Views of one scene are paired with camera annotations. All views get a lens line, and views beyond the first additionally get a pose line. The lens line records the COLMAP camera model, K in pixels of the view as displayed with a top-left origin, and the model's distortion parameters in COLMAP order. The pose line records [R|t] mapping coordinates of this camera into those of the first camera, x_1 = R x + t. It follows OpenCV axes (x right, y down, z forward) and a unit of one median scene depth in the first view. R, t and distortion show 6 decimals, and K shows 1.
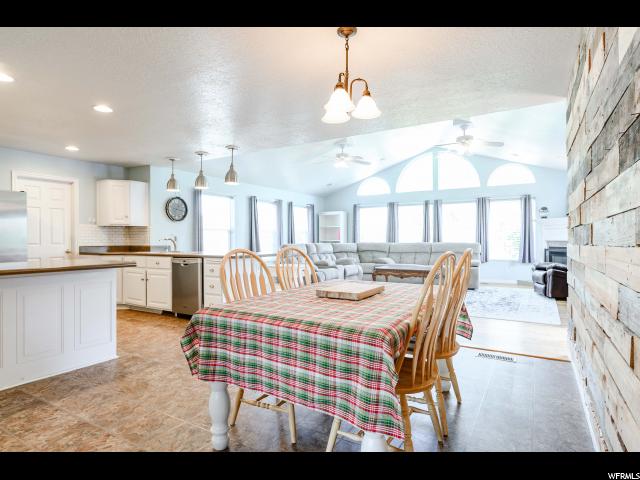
lens RADIAL K [[353.7, 0, 320.0], [0, 353.7, 240.0], [0, 0, 1]] dist [-0.014378, 0.000072]
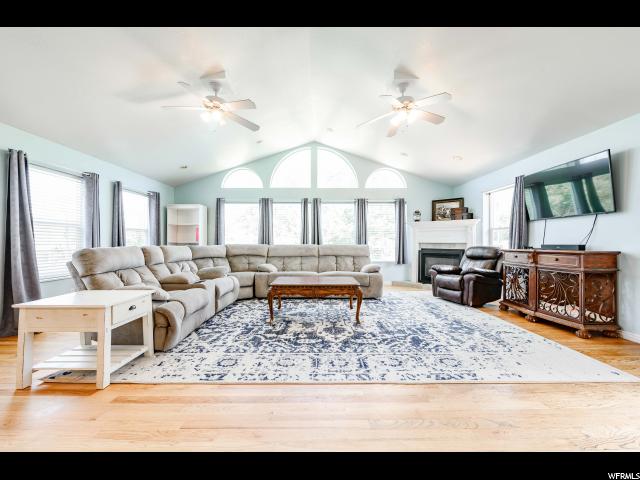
lens RADIAL K [[256.1, 0, 320.0], [0, 256.1, 240.0], [0, 0, 1]] dist [-0.003559, -0.000248]
pose [[0.854472, 0.009590, 0.519409, -0.008354], [-0.003580, 0.999915, -0.012573, 0.003486], [-0.519485, 0.008884, 0.854433, 0.441442]]
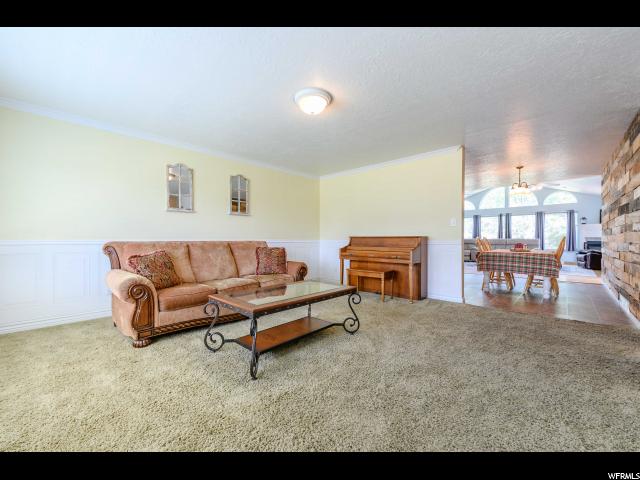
lens RADIAL K [[264.2, 0, 320.0], [0, 264.2, 240.0], [0, 0, 1]] dist [-0.011474, -0.000296]
pose [[0.979417, 0.005514, -0.201774, -0.303252], [-0.005157, 0.999984, 0.002295, 0.015456], [0.201784, -0.001207, 0.979429, -0.418356]]
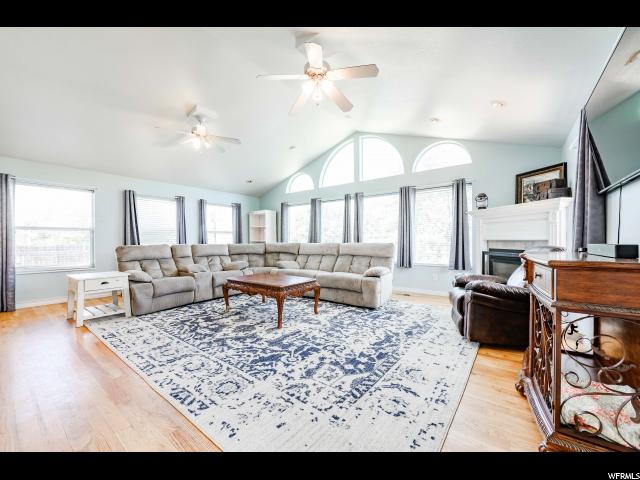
lens RADIAL K [[252.9, 0, 320.0], [0, 252.9, 240.0], [0, 0, 1]] dist [-0.012187, -0.000164]
pose [[0.994122, -0.003049, -0.108218, 0.321086], [0.002682, 0.999990, -0.003539, 0.002136], [0.108228, 0.003228, 0.994121, 0.398630]]
